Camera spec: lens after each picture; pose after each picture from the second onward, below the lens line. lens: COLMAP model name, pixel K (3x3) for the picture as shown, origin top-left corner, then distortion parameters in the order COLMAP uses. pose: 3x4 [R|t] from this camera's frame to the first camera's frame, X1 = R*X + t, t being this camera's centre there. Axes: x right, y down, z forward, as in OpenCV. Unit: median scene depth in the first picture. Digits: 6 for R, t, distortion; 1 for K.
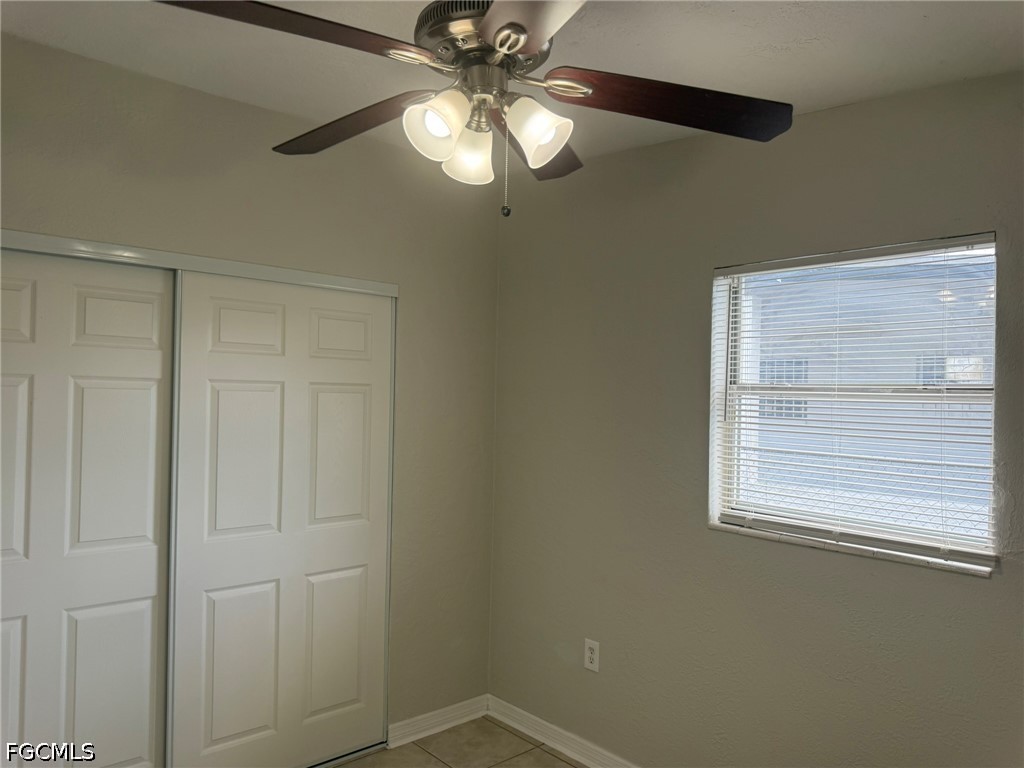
lens RADIAL K [[728.2, 0, 512.0], [0, 728.2, 384.0], [0, 0, 1]] dist [0.064931, -0.104052]
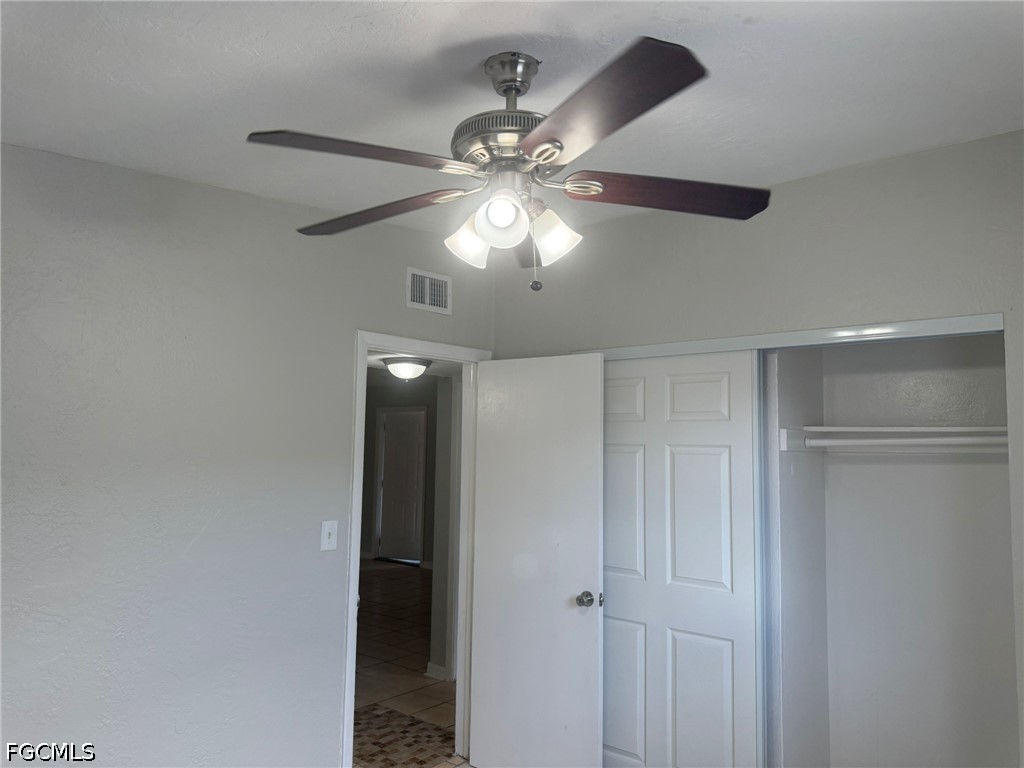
lens RADIAL K [[725.7, 0, 514.3], [0, 725.7, 386.8], [0, 0, 1]] dist [0.062580, -0.101023]
pose [[0.138179, -0.102710, -0.985067, 0.660076], [-0.002375, 0.994571, -0.104034, 0.022071], [0.990404, 0.016714, 0.137184, 0.546360]]
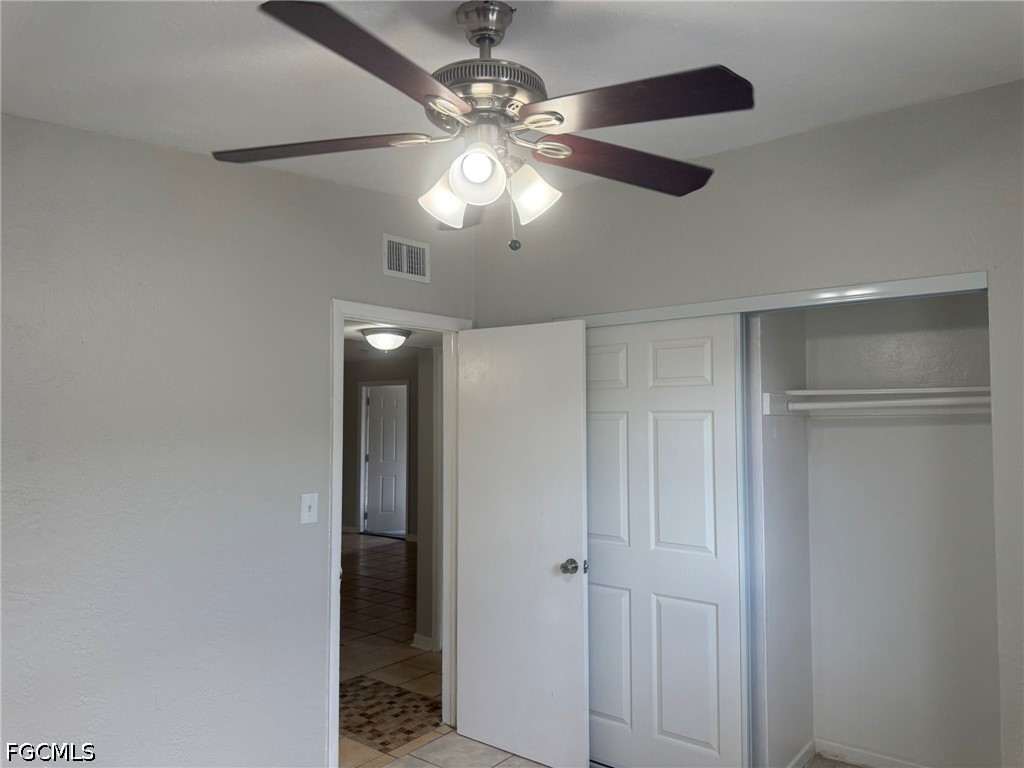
lens RADIAL K [[728.2, 0, 512.0], [0, 728.2, 384.0], [0, 0, 1]] dist [0.064931, -0.104052]
pose [[0.157309, -0.071207, -0.984979, 0.648747], [0.015502, 0.997452, -0.069633, 0.026476], [0.987428, -0.004315, 0.158012, 0.549778]]
